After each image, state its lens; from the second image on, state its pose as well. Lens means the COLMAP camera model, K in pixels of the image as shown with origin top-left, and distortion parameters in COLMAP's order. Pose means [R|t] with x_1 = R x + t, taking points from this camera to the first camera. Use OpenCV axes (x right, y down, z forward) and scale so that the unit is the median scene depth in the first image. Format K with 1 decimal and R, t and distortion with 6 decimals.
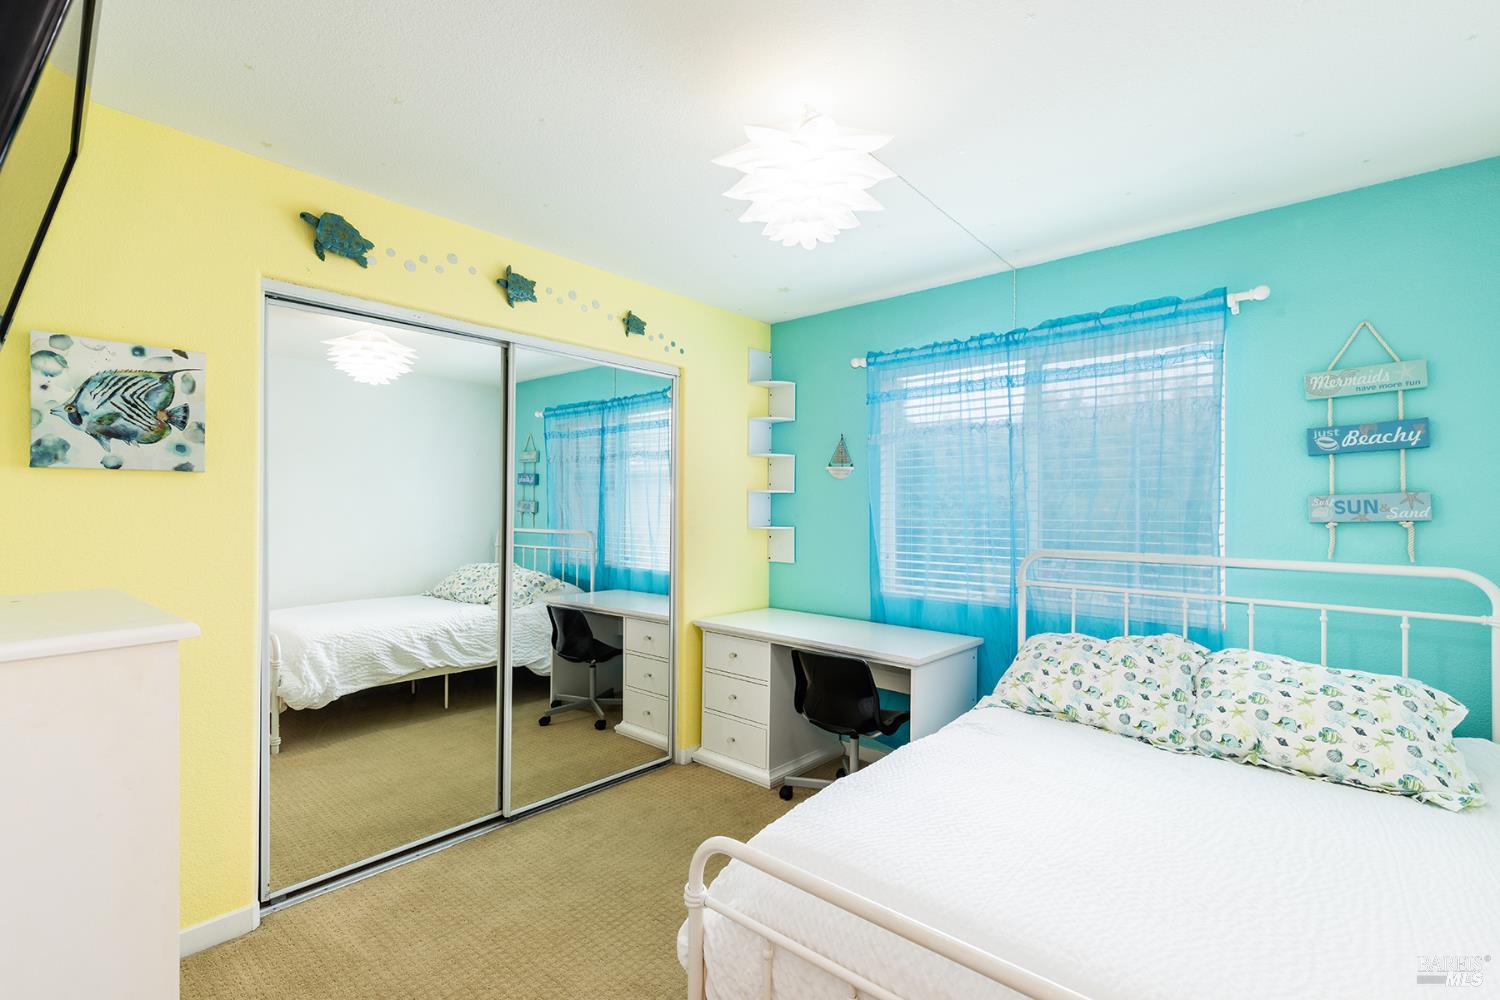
lens RADIAL K [[677.9, 0, 753.0], [0, 677.9, 504.4], [0, 0, 1]] dist [0.006493, 0.000254]
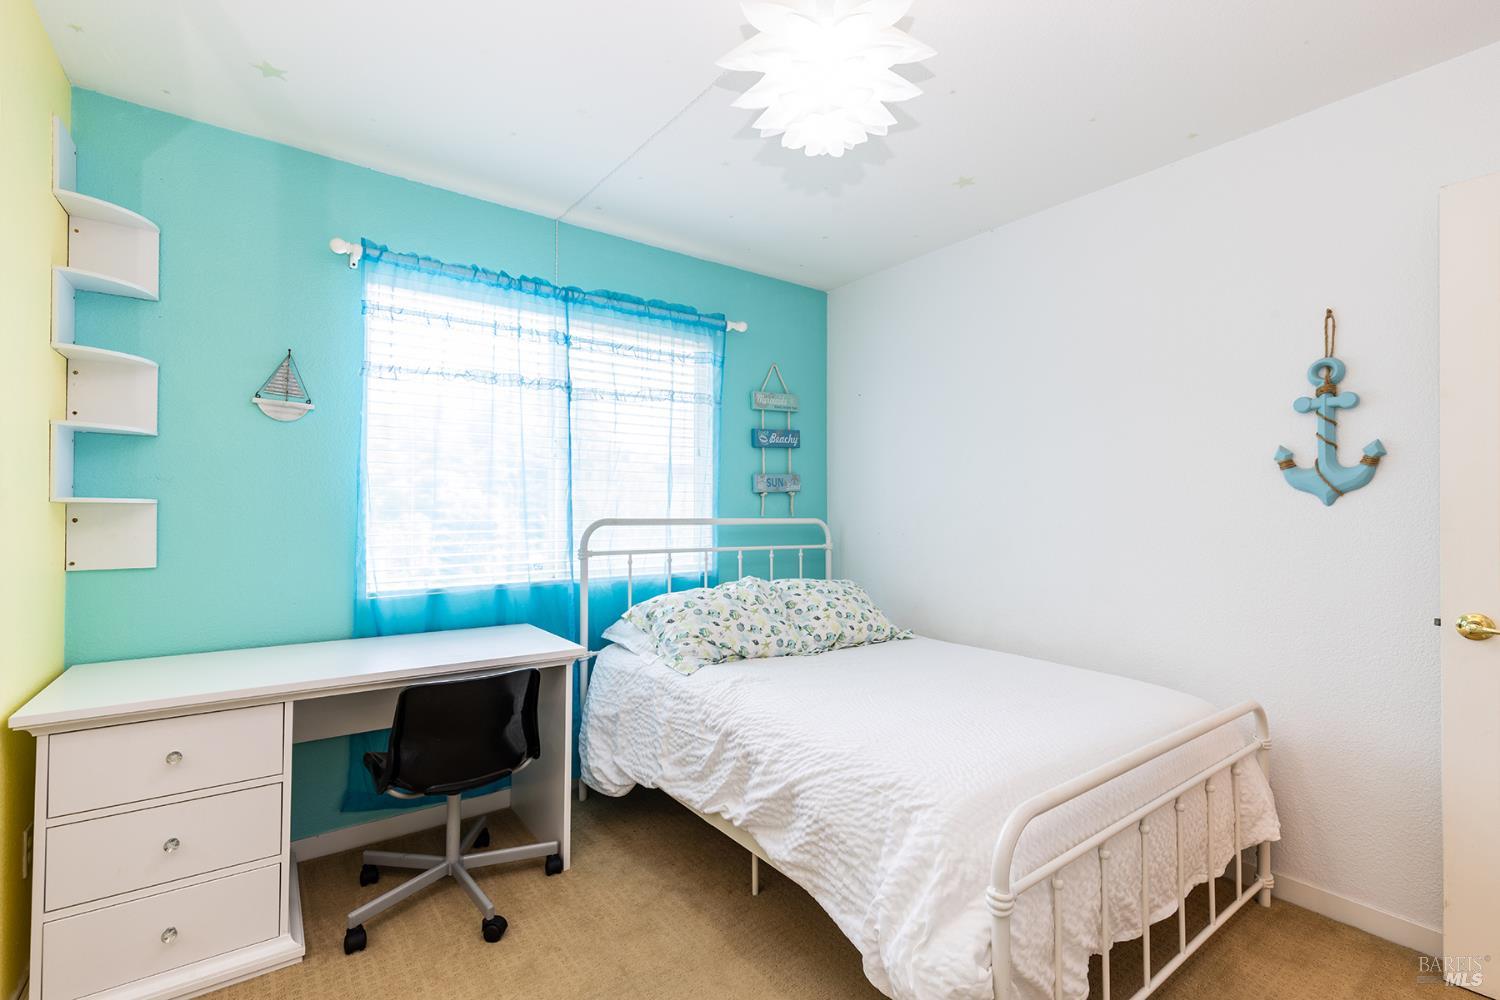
lens RADIAL K [[677.9, 0, 752.6], [0, 677.9, 504.9], [0, 0, 1]] dist [0.006493, 0.000254]
pose [[0.194466, 0.005676, 0.980893, -0.621157], [-0.008880, 0.999952, -0.004025, 0.059679], [-0.980869, -0.007928, 0.194507, 0.725994]]
